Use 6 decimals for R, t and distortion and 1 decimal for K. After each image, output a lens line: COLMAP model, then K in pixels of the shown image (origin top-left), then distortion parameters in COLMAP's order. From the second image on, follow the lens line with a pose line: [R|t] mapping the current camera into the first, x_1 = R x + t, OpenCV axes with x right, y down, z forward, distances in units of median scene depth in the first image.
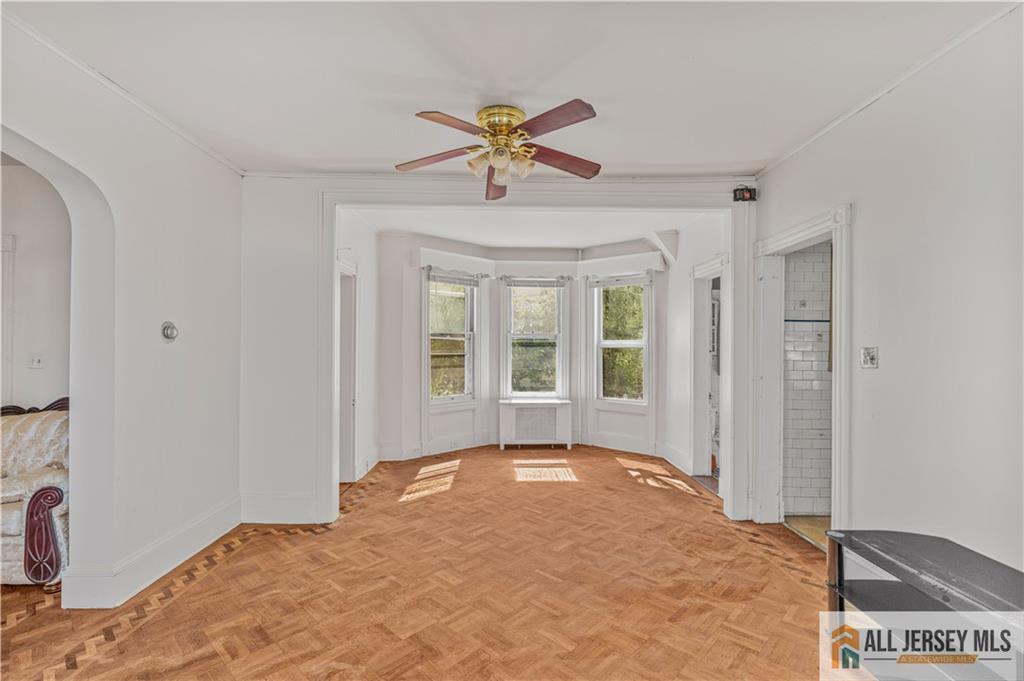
lens RADIAL K [[461.4, 0, 511.4], [0, 461.4, 344.8], [0, 0, 1]] dist [0.000079, 0.000039]
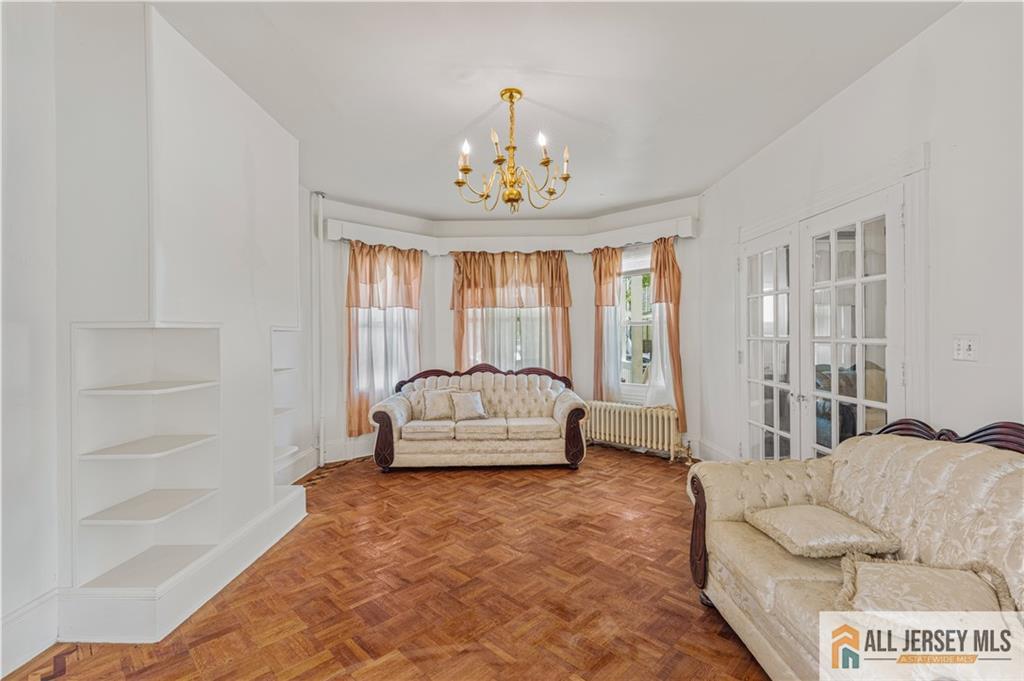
lens RADIAL K [[461.4, 0, 511.7], [0, 461.4, 338.0], [0, 0, 1]] dist [0.000079, 0.000039]
pose [[-0.014547, -0.000833, -0.999894, -0.502478], [0.013711, 0.999905, -0.001033, 0.018467], [0.999800, -0.013725, -0.014534, 0.515623]]
